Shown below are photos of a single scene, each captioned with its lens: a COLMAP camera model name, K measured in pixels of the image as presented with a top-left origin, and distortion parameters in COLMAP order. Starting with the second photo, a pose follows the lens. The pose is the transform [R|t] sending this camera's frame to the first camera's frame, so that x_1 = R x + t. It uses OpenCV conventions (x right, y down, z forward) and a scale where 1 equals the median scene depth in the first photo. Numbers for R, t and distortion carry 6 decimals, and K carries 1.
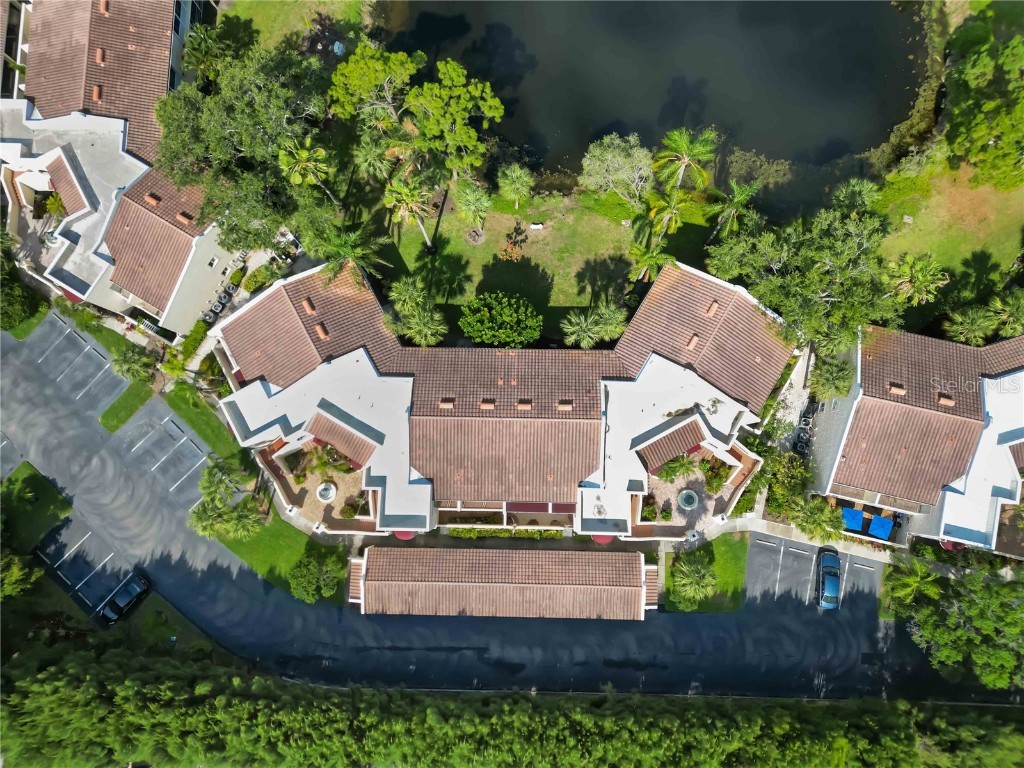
lens RADIAL K [[736.3, 0, 512.0], [0, 736.3, 384.0], [0, 0, 1]] dist [0.106526, -0.141219]
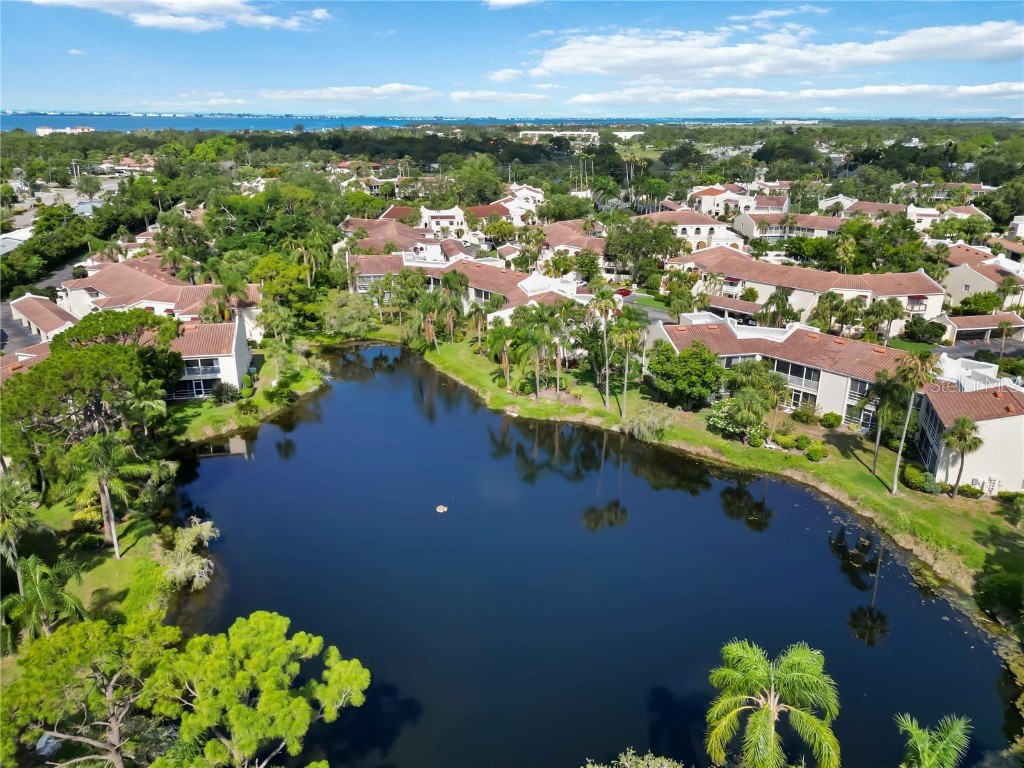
lens RADIAL K [[736.3, 0, 512.0], [0, 736.3, 384.0], [0, 0, 1]] dist [0.106526, -0.141219]
pose [[0.971684, -0.053185, 0.230222, -0.021515], [0.230384, 0.429637, -0.873118, -0.014216], [-0.052475, 0.901434, 0.429725, 0.596241]]
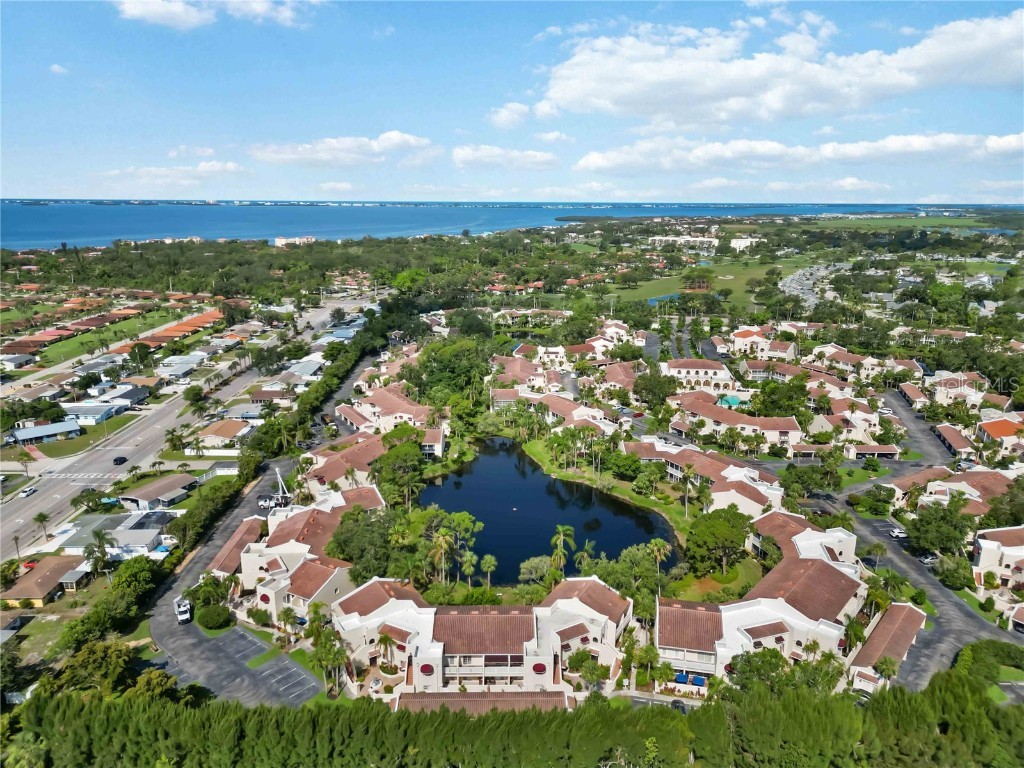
lens RADIAL K [[736.3, 0, 512.0], [0, 736.3, 384.0], [0, 0, 1]] dist [0.106526, -0.141219]
pose [[0.998927, 0.017125, 0.043035, -0.029860], [0.033950, 0.361311, -0.931827, 1.603340], [-0.031506, 0.932288, 0.360341, -0.266176]]
